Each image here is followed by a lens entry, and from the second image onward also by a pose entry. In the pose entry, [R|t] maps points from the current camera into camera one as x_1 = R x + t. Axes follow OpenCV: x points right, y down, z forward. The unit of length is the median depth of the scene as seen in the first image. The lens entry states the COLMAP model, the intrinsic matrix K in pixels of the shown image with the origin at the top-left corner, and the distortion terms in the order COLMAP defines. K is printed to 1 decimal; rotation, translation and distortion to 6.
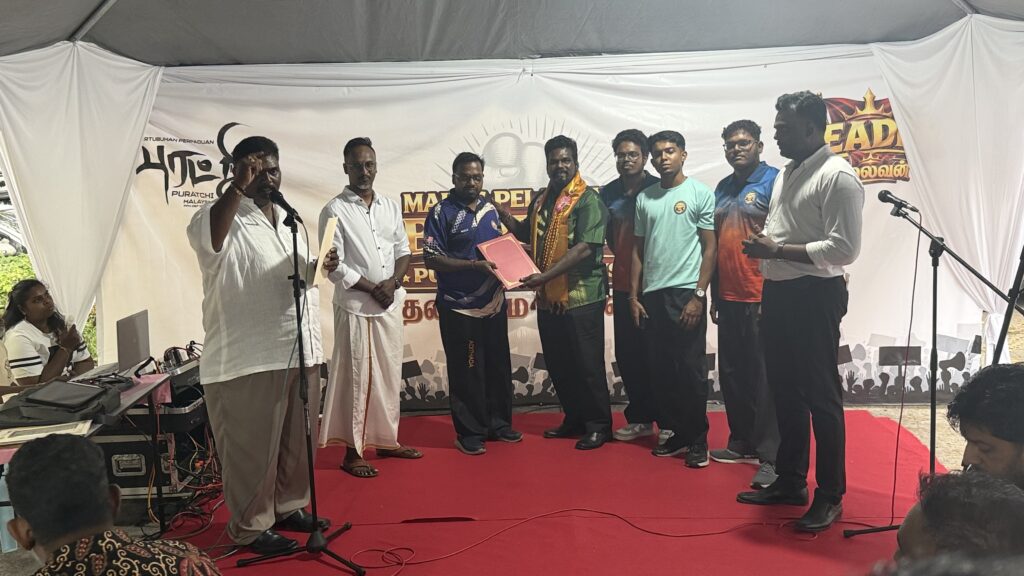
lens RADIAL K [[1011.4, 0, 512.0], [0, 1011.4, 288.0], [0, 0, 1]] dist [0.012386, -0.006923]
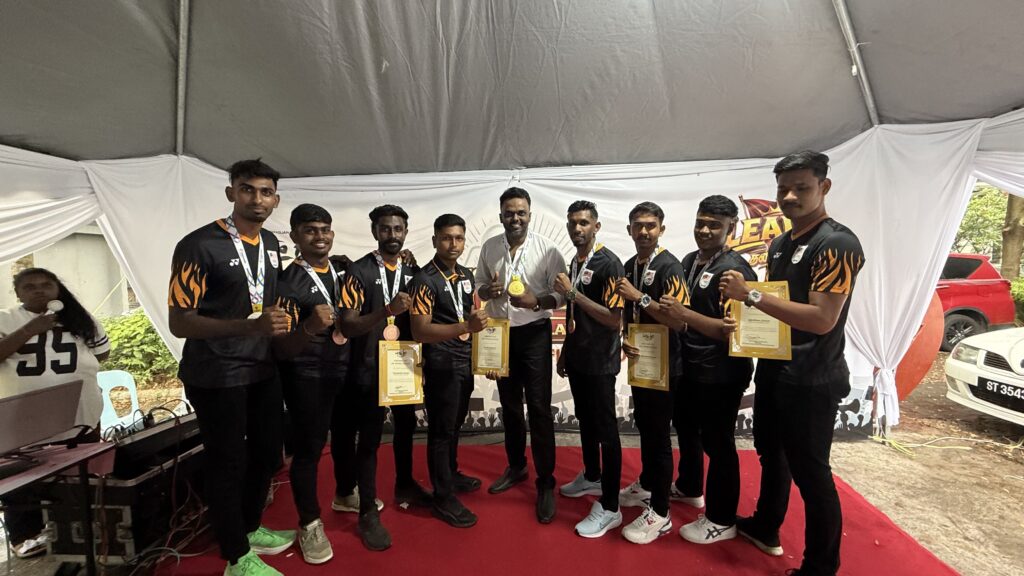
lens RADIAL K [[436.7, 0, 512.0], [0, 436.7, 288.0], [0, 0, 1]] dist [-0.033411, 0.000063]
pose [[0.998502, 0.010259, -0.053736, 0.042769], [-0.014463, 0.996815, -0.078429, -0.027249], [0.052760, 0.079089, 0.995470, 0.448888]]
